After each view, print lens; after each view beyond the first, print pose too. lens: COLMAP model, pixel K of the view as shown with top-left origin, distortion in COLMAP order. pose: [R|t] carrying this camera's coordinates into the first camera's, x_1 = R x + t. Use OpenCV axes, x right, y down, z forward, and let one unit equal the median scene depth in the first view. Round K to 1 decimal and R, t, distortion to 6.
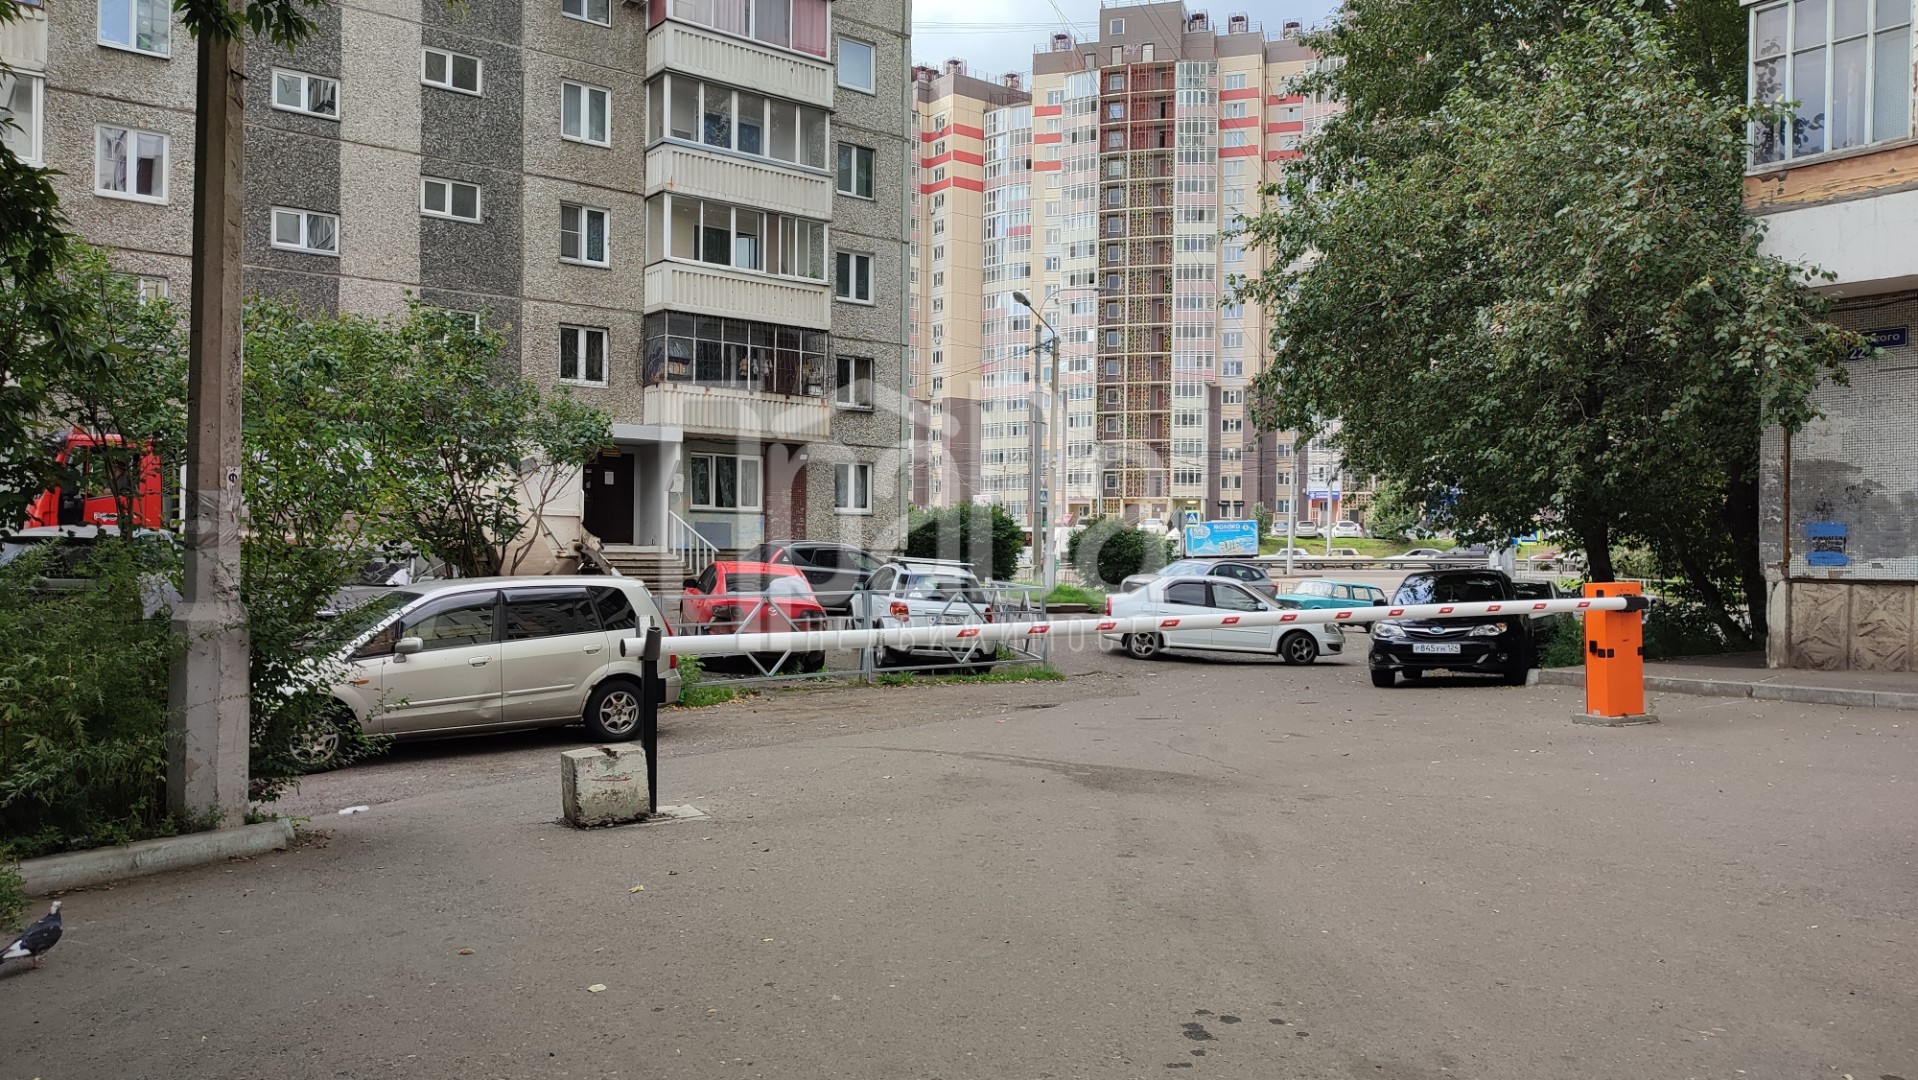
lens RADIAL K [[1378.5, 0, 958.7], [0, 1378.5, 543.1], [0, 0, 1]] dist [0.035436, -0.032801]
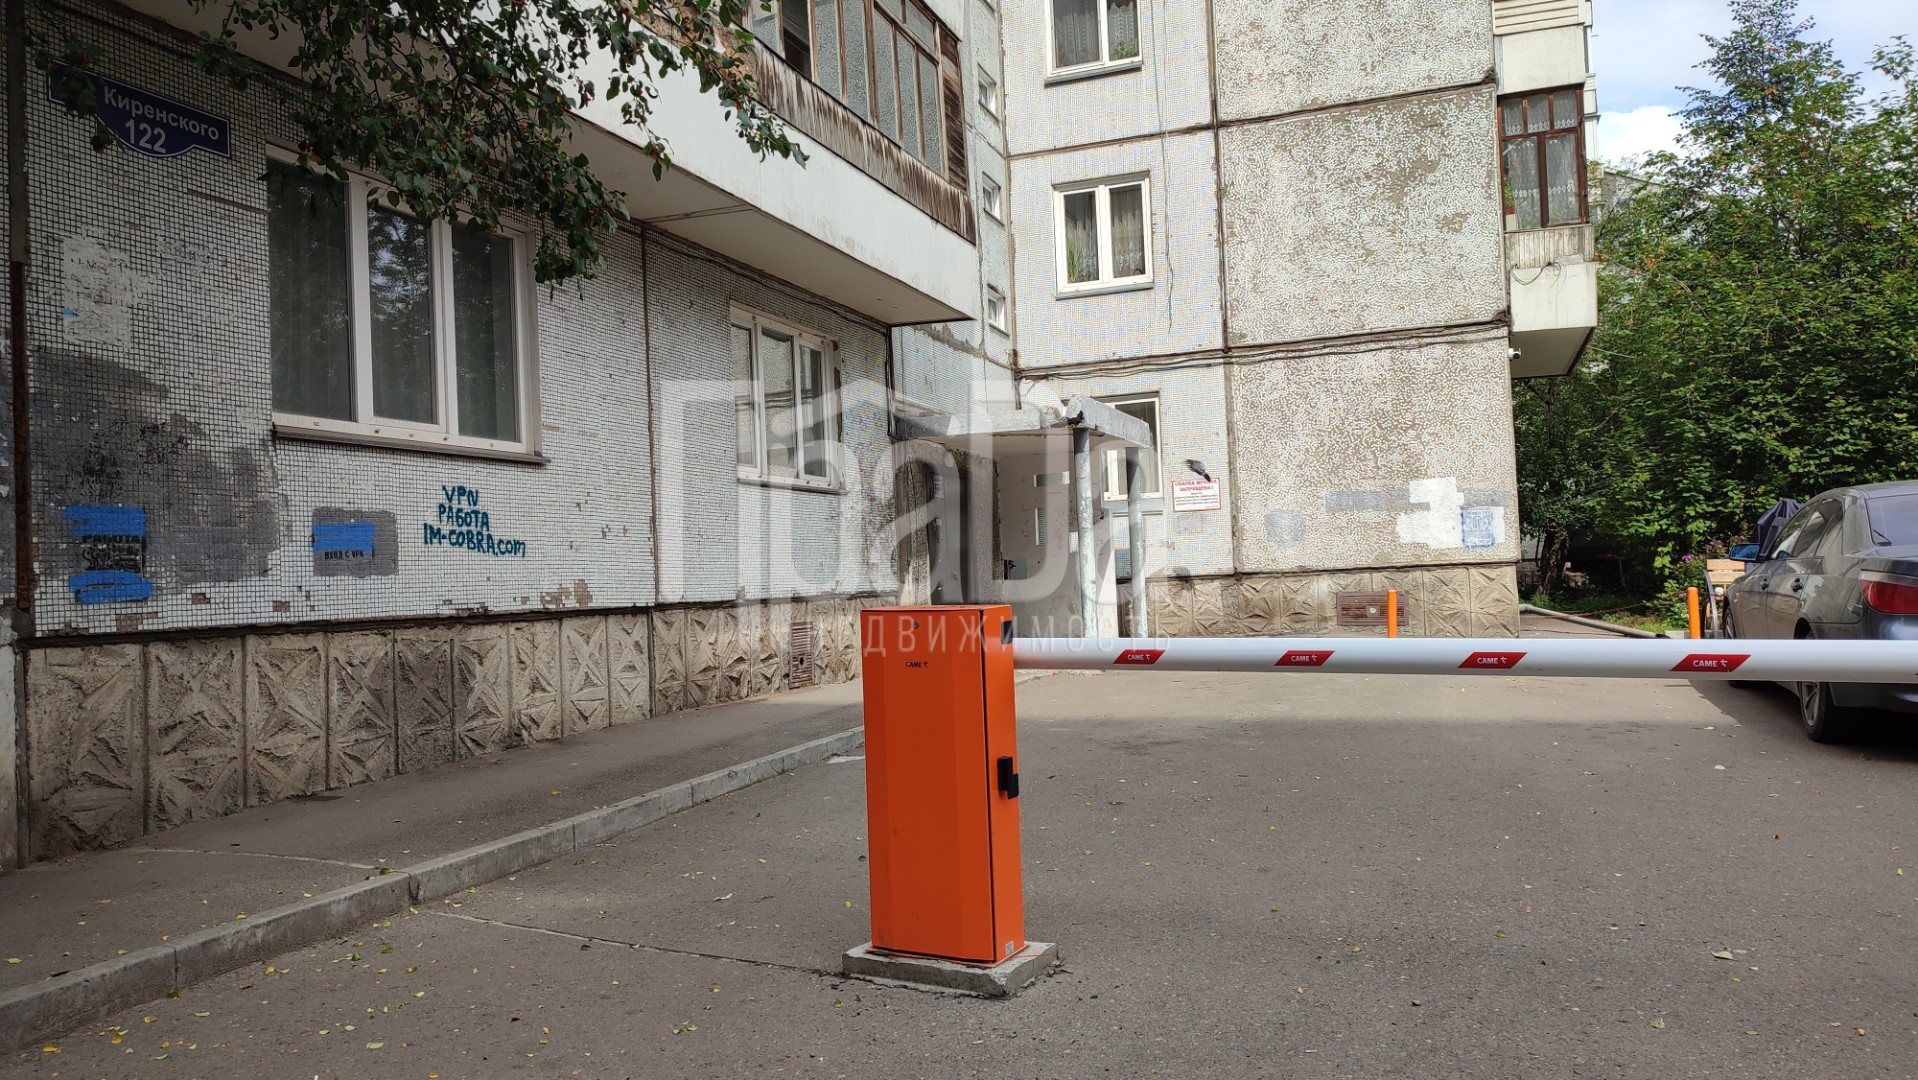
lens RADIAL K [[1378.5, 0, 959.2], [0, 1378.5, 537.9], [0, 0, 1]] dist [0.035436, -0.032801]
pose [[-0.495870, 0.041431, 0.867408, 0.118531], [0.034389, 0.999015, -0.028058, 0.017568], [-0.867716, 0.015916, -0.496806, 0.995467]]
